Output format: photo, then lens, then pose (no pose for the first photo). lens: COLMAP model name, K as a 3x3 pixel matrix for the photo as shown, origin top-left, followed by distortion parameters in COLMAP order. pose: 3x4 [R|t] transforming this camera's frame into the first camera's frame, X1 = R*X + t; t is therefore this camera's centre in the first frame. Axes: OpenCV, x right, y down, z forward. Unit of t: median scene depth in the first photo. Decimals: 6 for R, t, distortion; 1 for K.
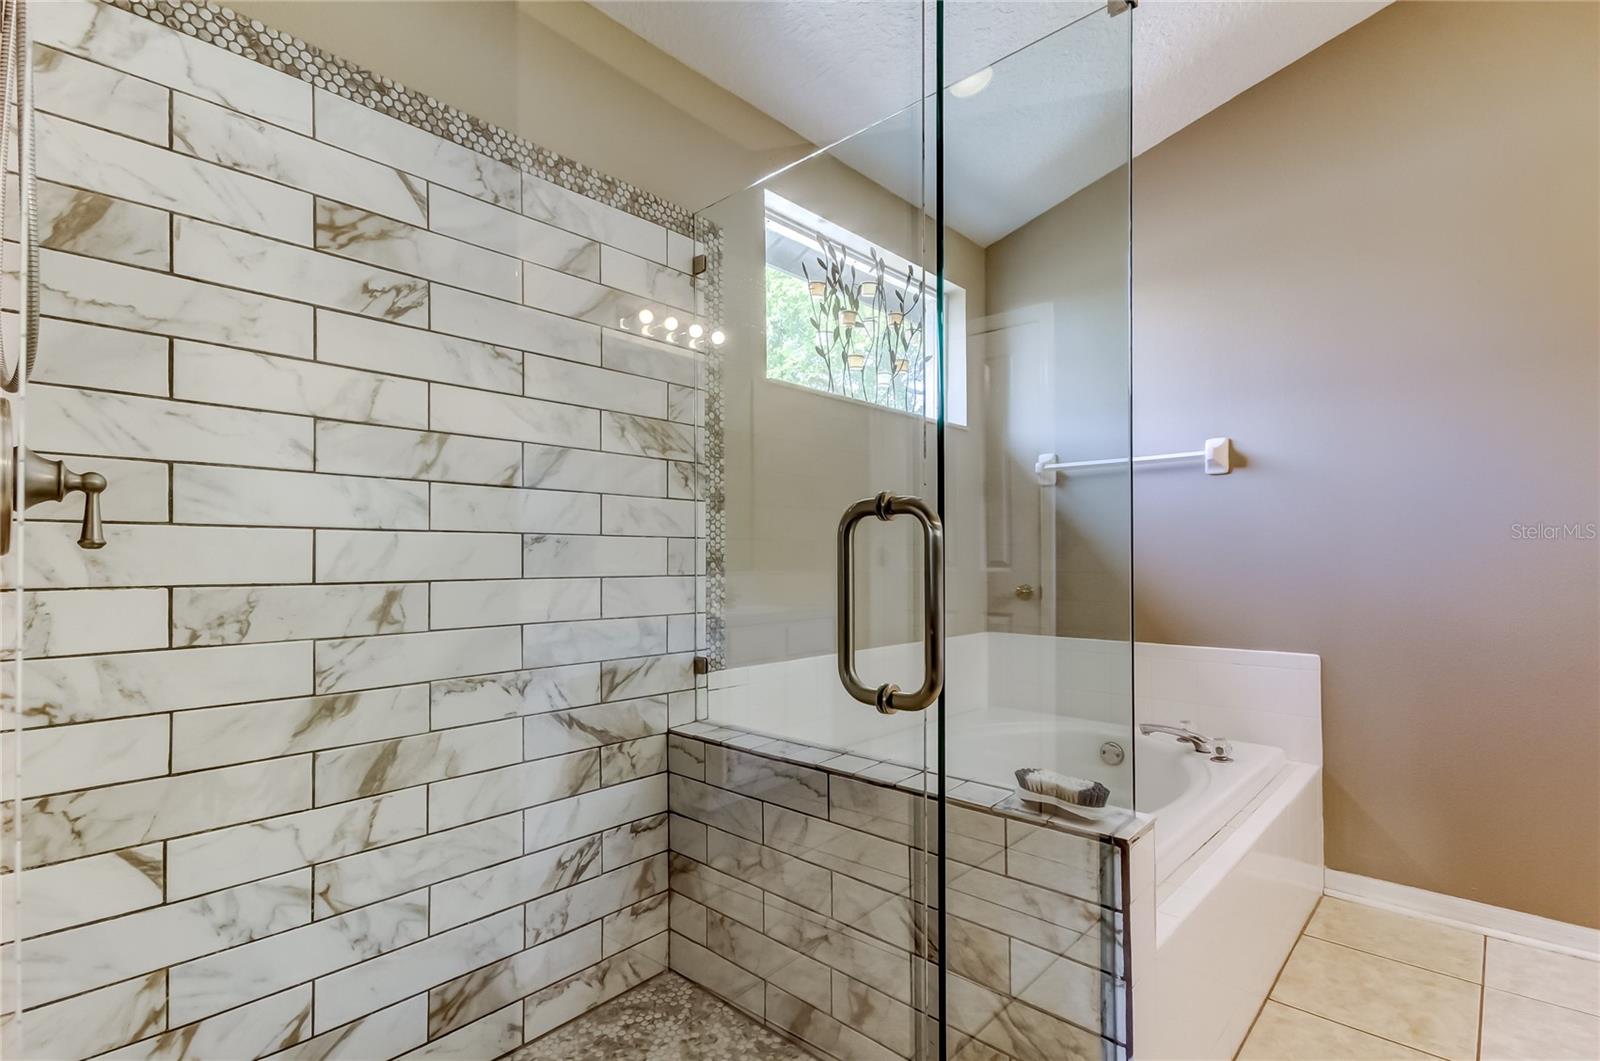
lens RADIAL K [[754.7, 0, 798.7], [0, 754.7, 556.5], [0, 0, 1]] dist [0.013892, -0.000233]
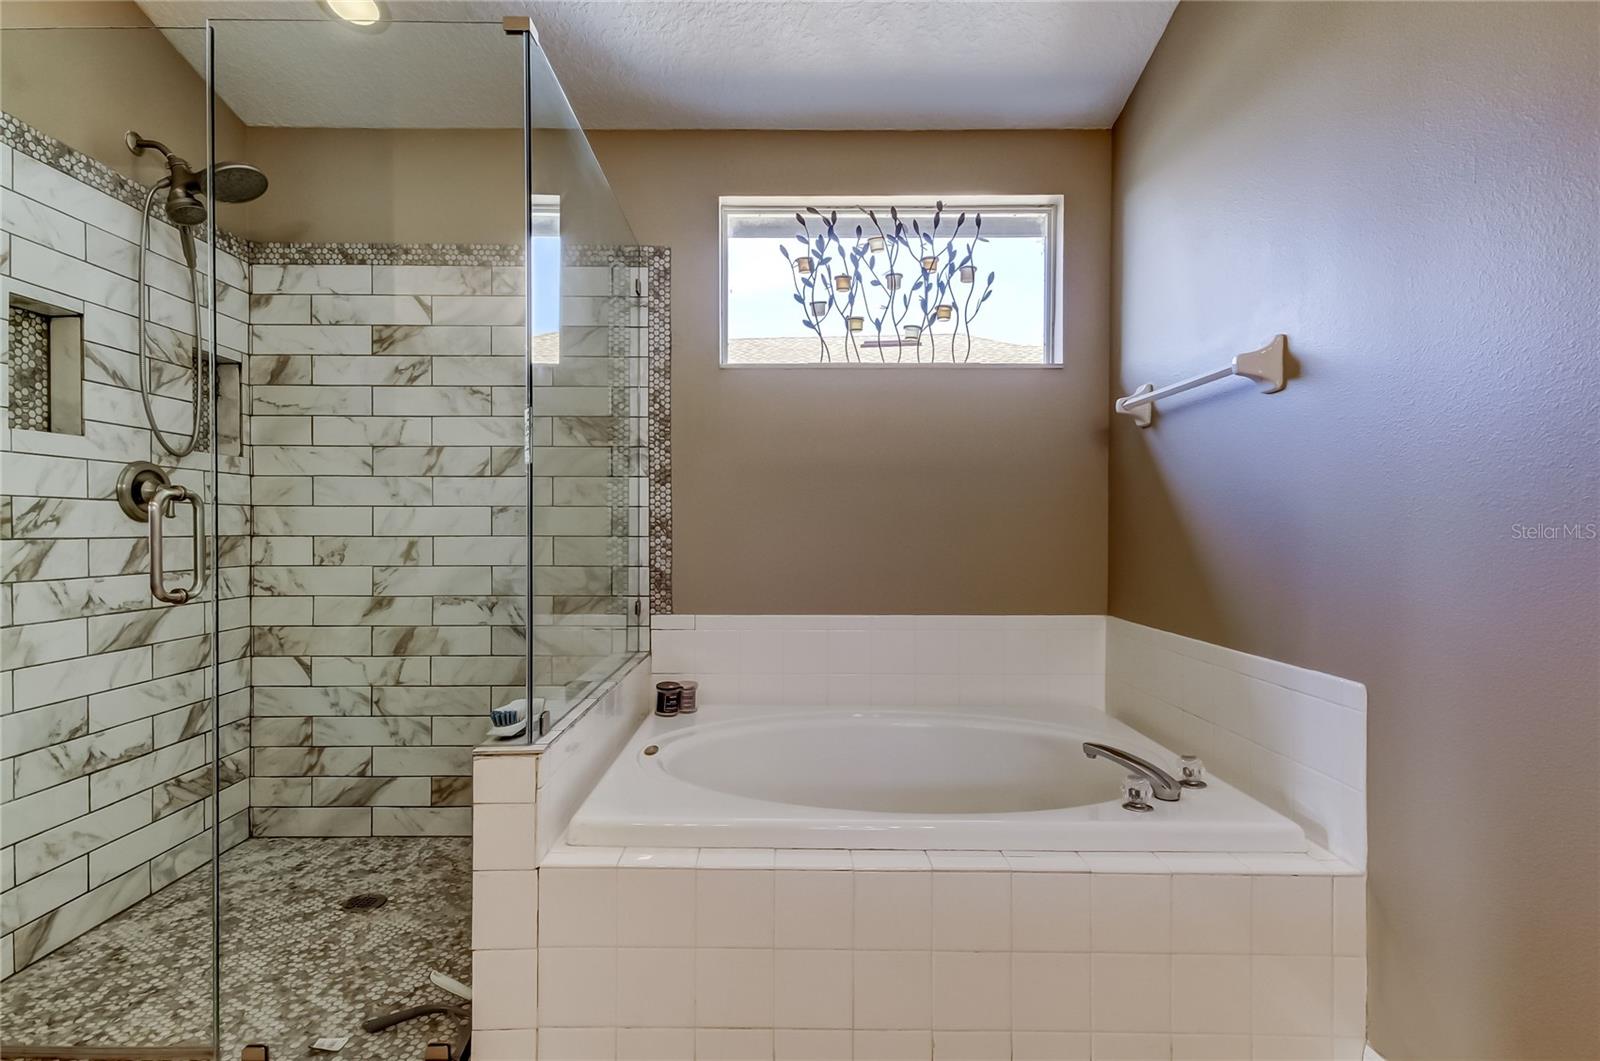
lens RADIAL K [[754.7, 0, 798.7], [0, 754.7, 556.5], [0, 0, 1]] dist [0.013892, -0.000233]
pose [[0.679914, 0.016830, -0.733099, 1.280104], [0.001305, 0.999707, 0.024161, 0.037567], [0.733291, -0.017384, 0.679692, 0.449244]]
